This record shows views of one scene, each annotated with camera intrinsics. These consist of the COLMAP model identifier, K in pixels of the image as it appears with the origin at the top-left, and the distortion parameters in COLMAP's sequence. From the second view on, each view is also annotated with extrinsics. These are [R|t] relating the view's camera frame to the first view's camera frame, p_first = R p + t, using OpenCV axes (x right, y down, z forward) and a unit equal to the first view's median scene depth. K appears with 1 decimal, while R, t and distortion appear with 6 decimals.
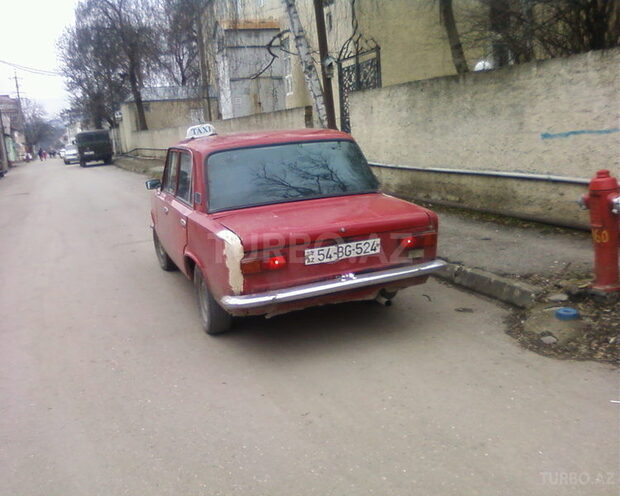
lens RADIAL K [[643.3, 0, 333.2], [0, 643.3, 258.6], [0, 0, 1]] dist [0.119522, -0.760916]
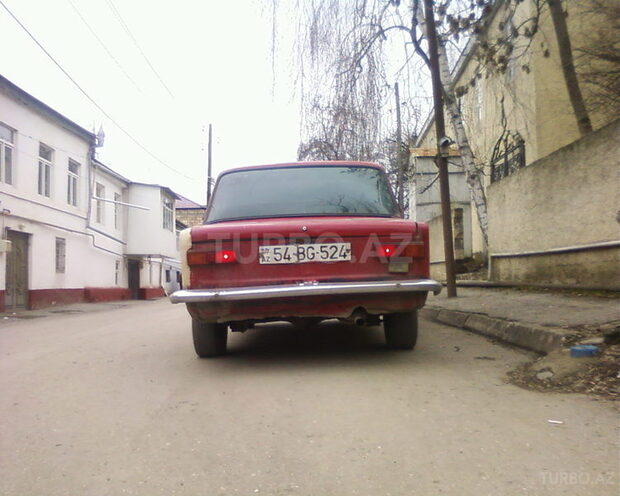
lens RADIAL K [[643.3, 0, 333.2], [0, 643.3, 258.6], [0, 0, 1]] dist [0.119522, -0.760916]
pose [[0.940128, 0.030530, -0.339453, 0.306468], [-0.105604, 0.973057, -0.204960, 0.150528], [0.324049, 0.228536, 0.918021, 0.169286]]
